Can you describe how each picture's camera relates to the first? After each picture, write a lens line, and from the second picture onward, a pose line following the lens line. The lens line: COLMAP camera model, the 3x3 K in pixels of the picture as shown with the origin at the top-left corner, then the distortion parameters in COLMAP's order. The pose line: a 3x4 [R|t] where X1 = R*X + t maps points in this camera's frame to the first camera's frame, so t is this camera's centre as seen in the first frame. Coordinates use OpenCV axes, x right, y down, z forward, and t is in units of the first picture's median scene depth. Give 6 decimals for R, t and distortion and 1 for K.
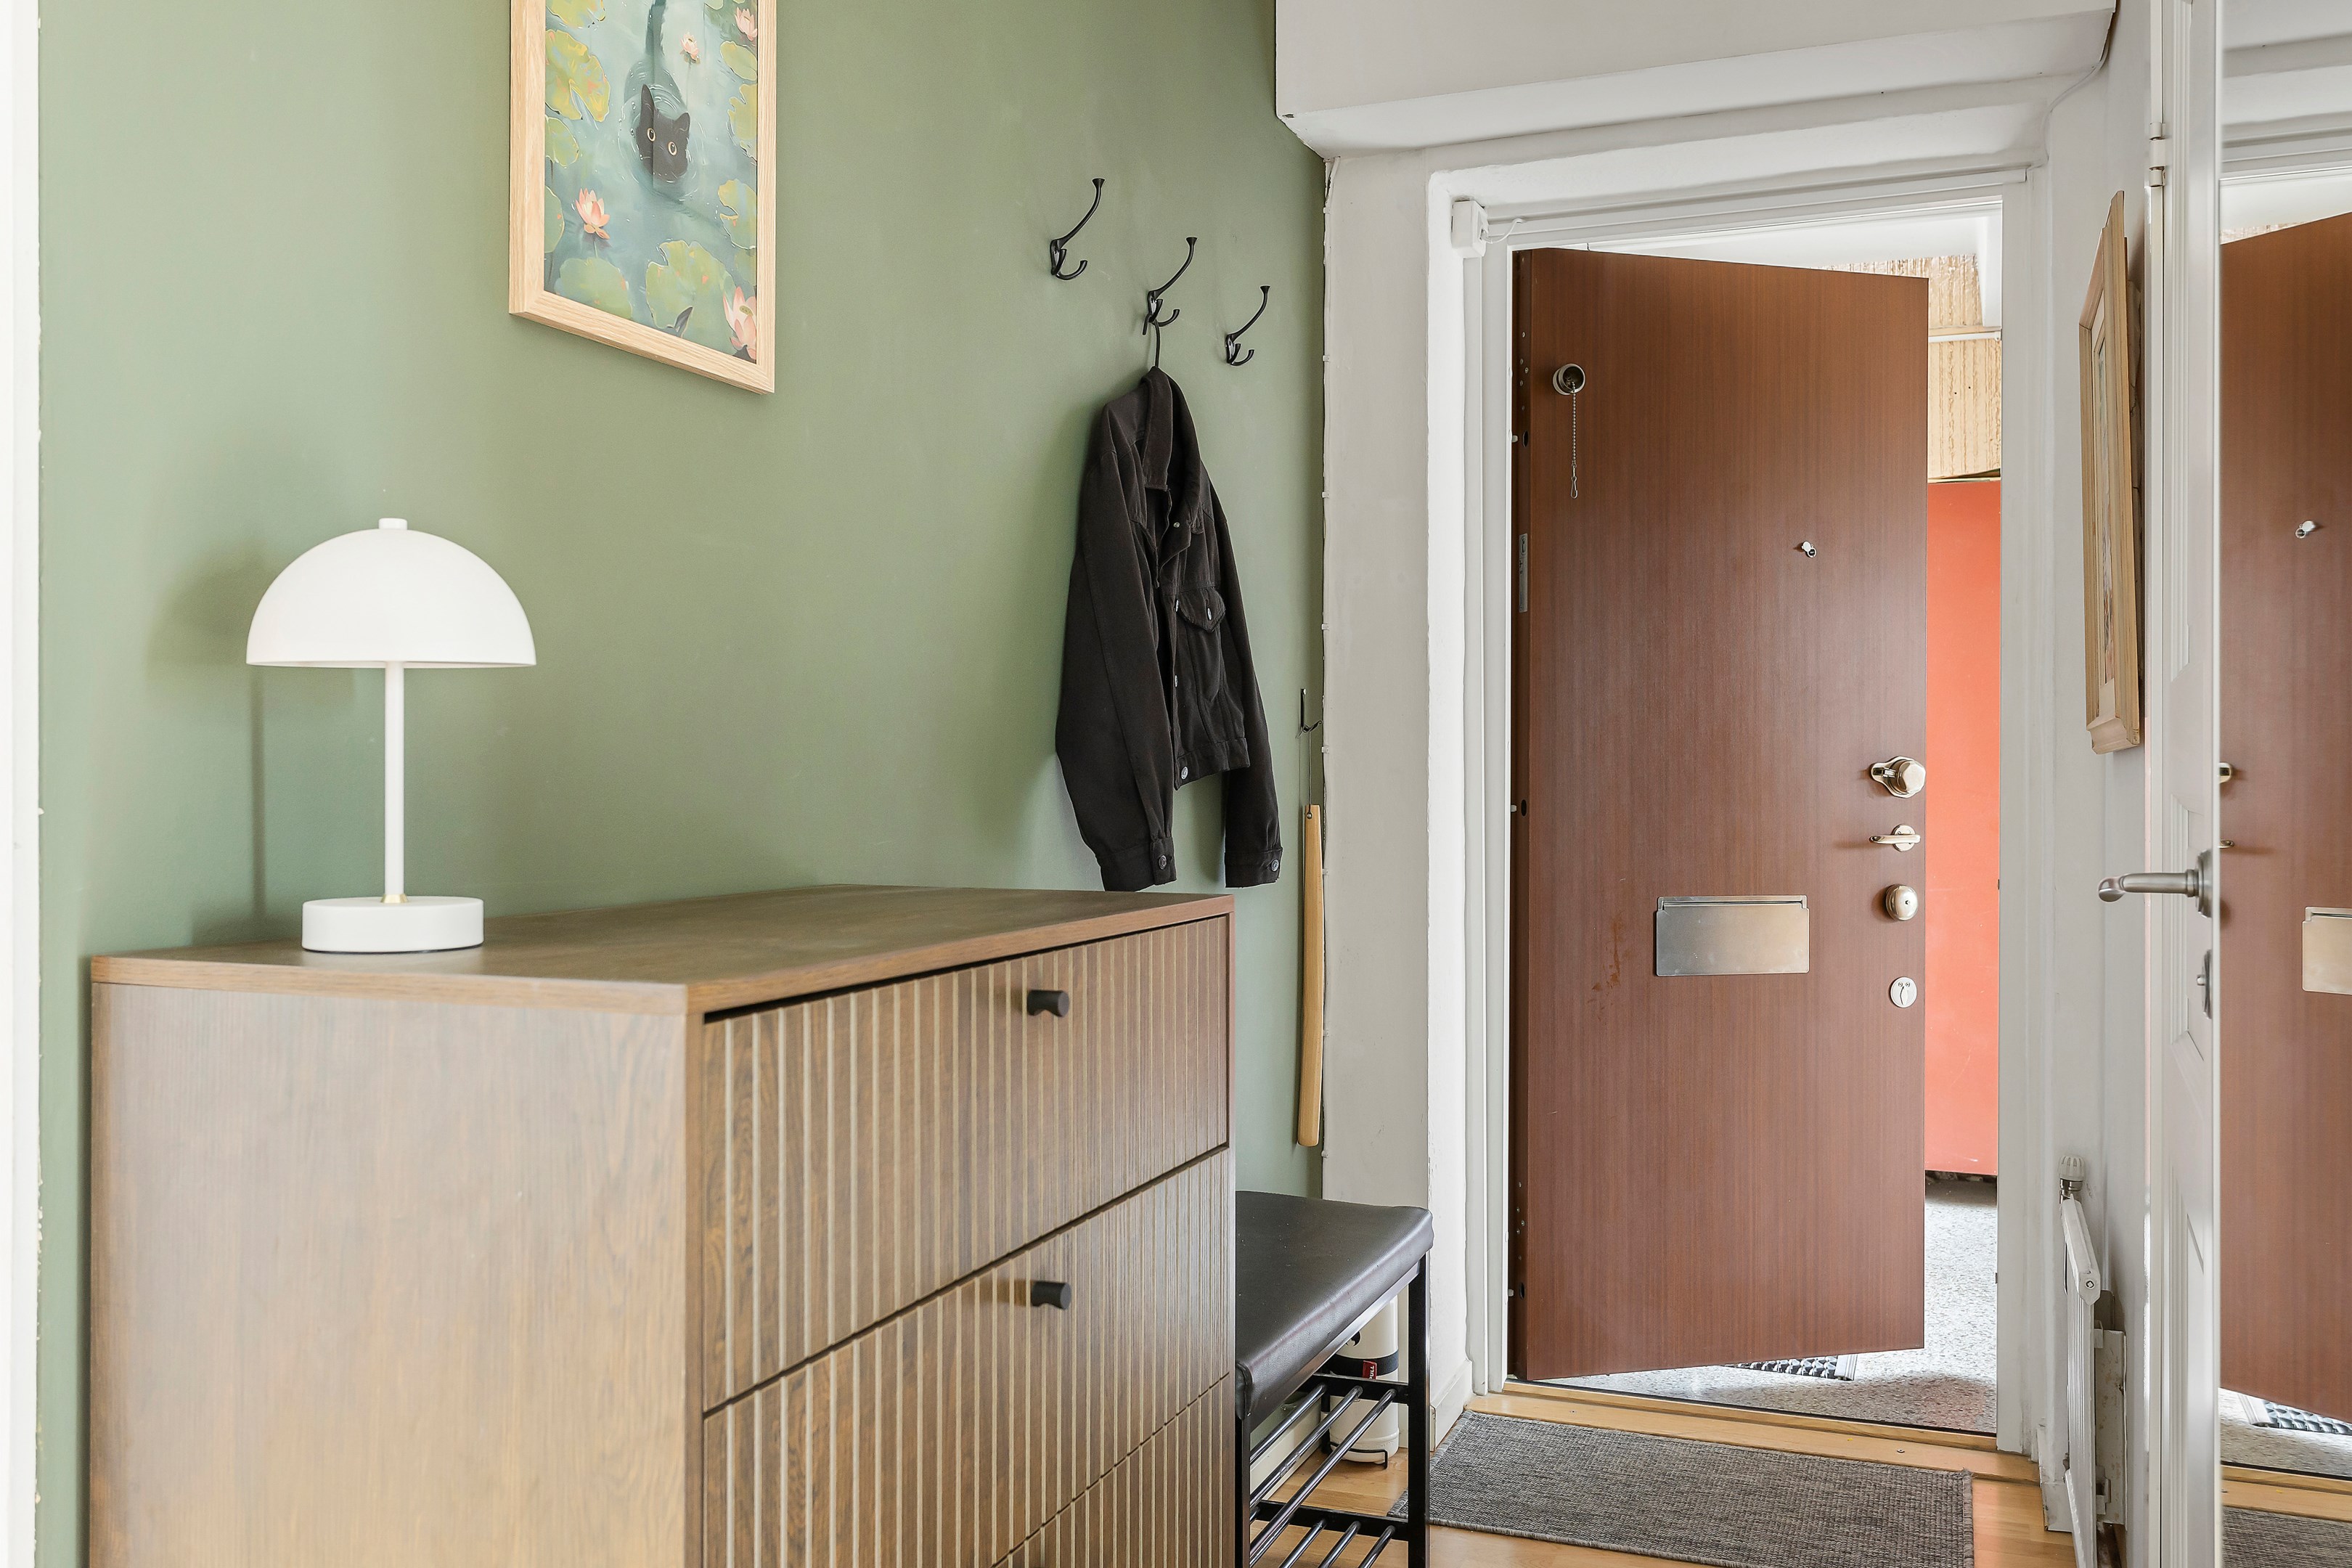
lens RADIAL K [[1976.5, 0, 1171.5], [0, 1976.5, 773.6], [0, 0, 1]] dist [0.001258, 0.002057]
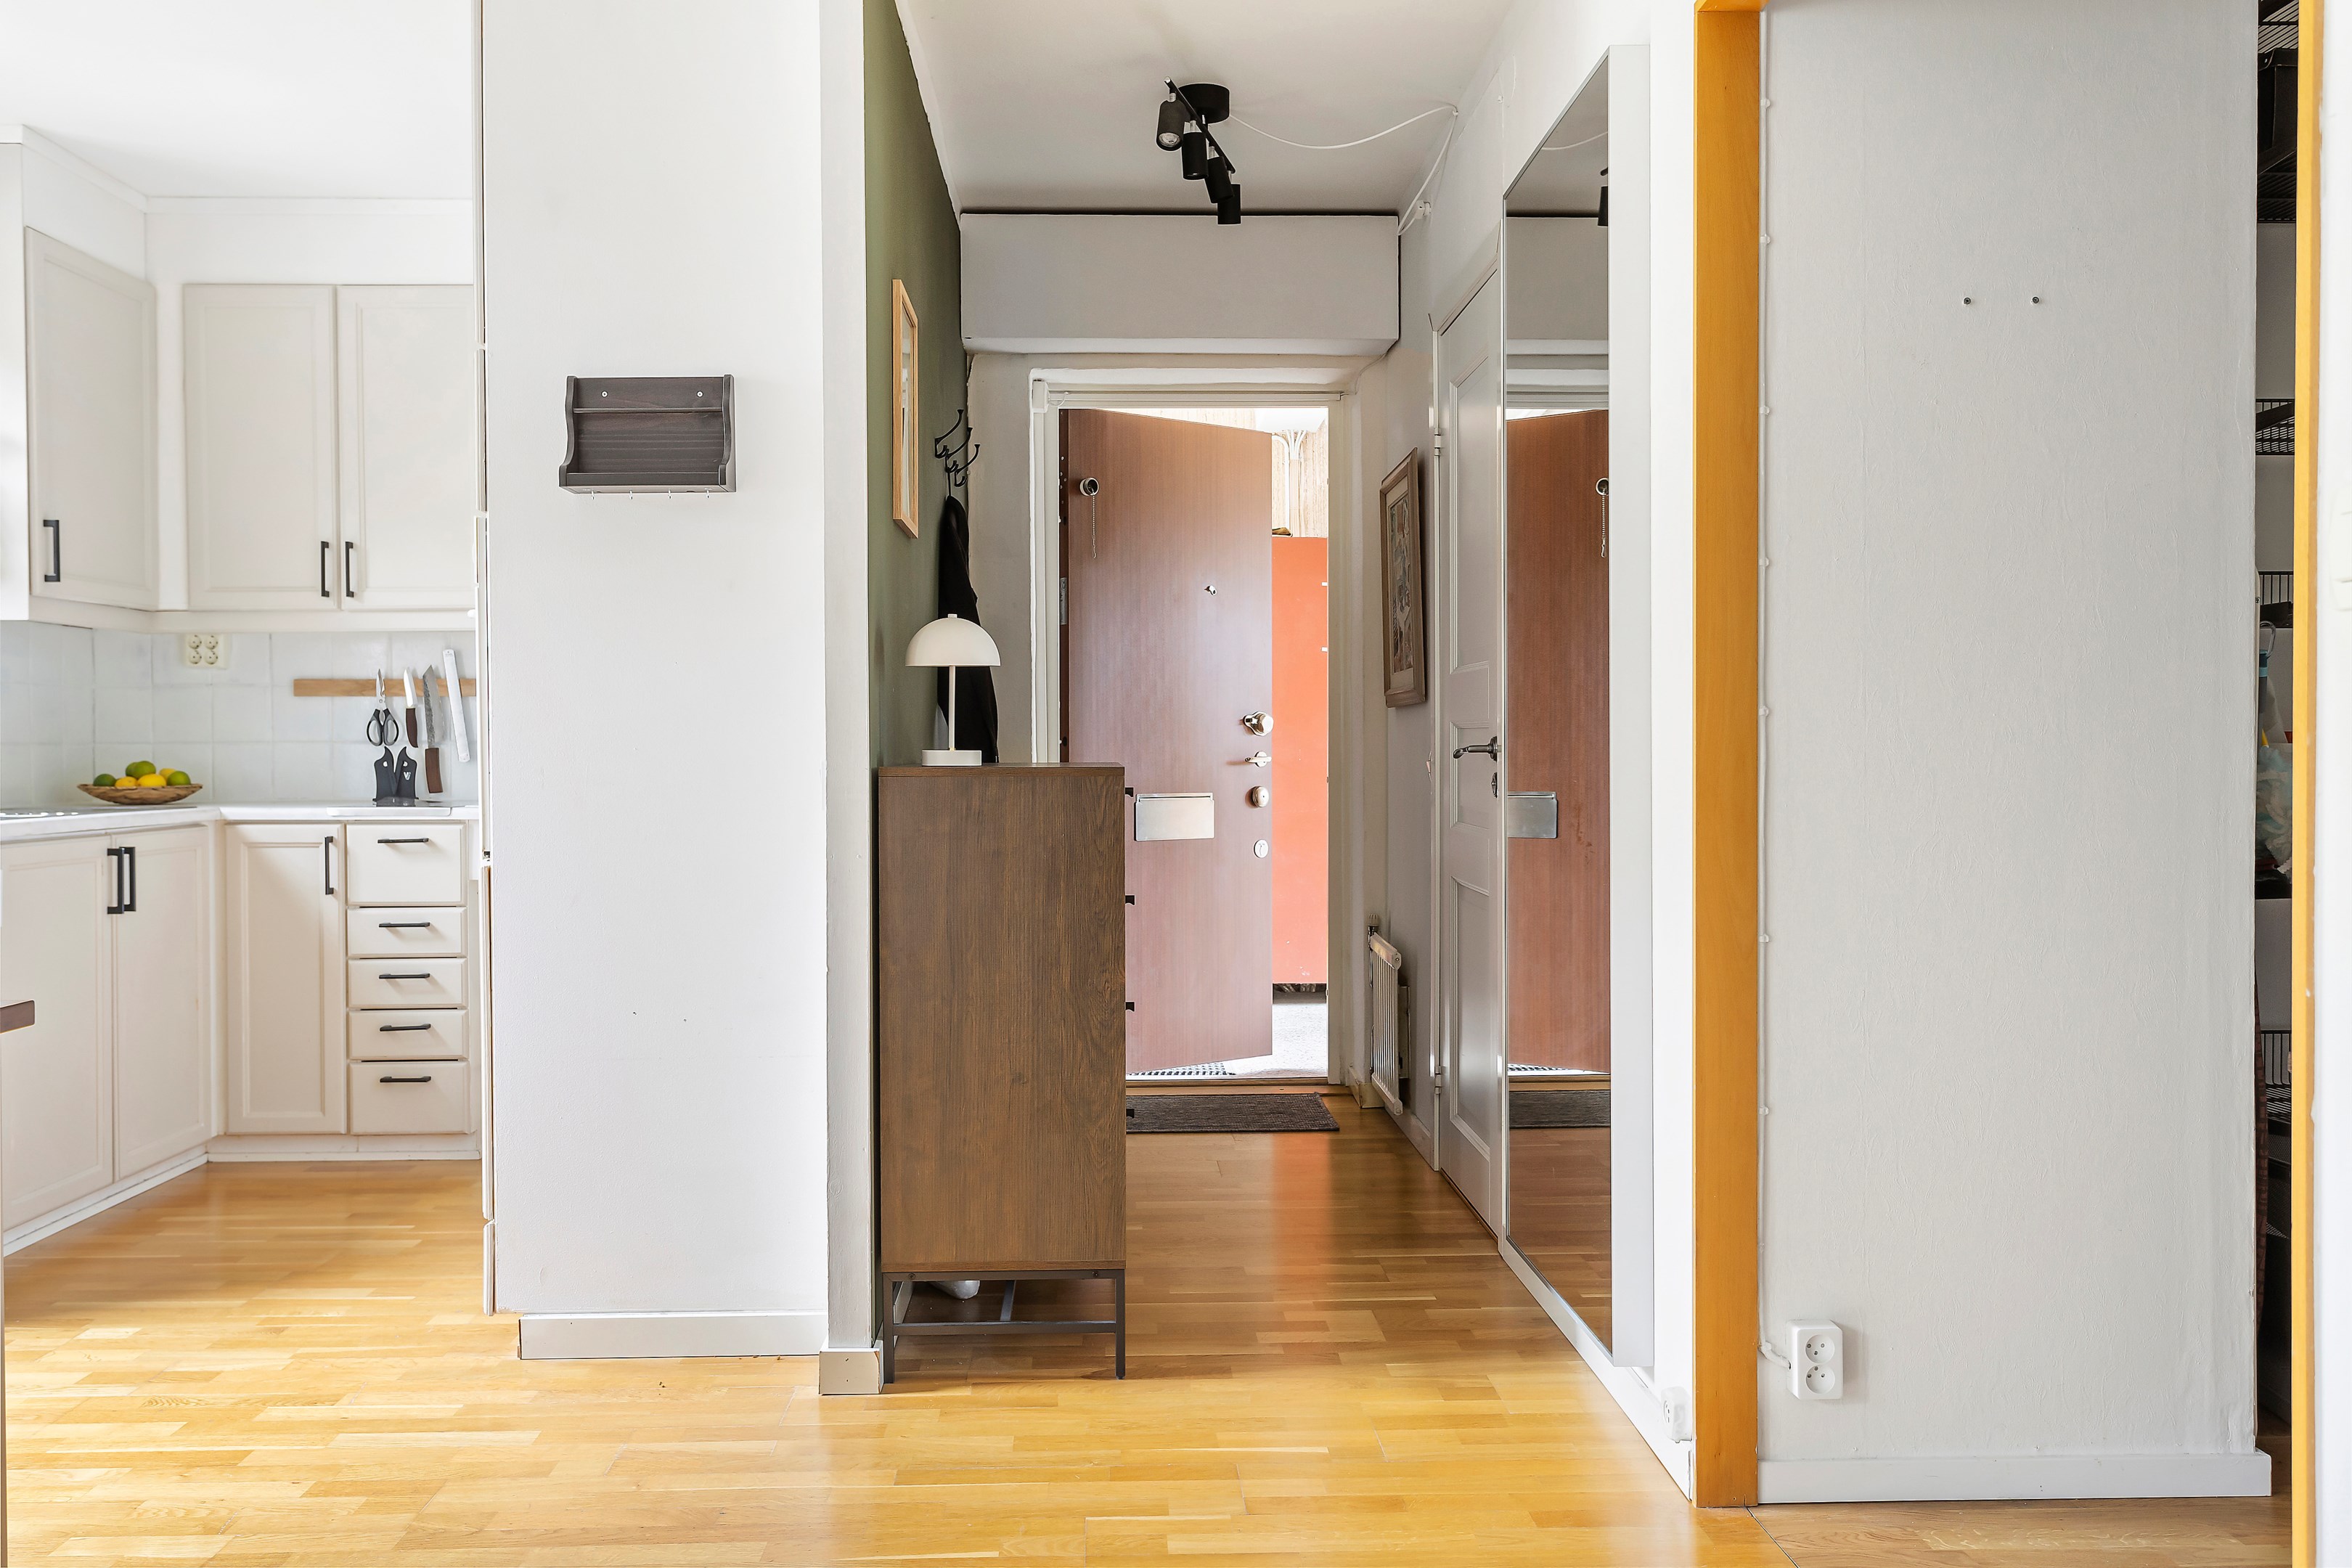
lens RADIAL K [[1976.5, 0, 1179.3], [0, 1976.5, 773.0], [0, 0, 1]] dist [0.001258, 0.002057]
pose [[0.912534, -0.011827, 0.408830, -0.420780], [0.006074, 0.999863, 0.015366, 0.018885], [-0.408956, -0.011539, 0.912481, -0.570736]]
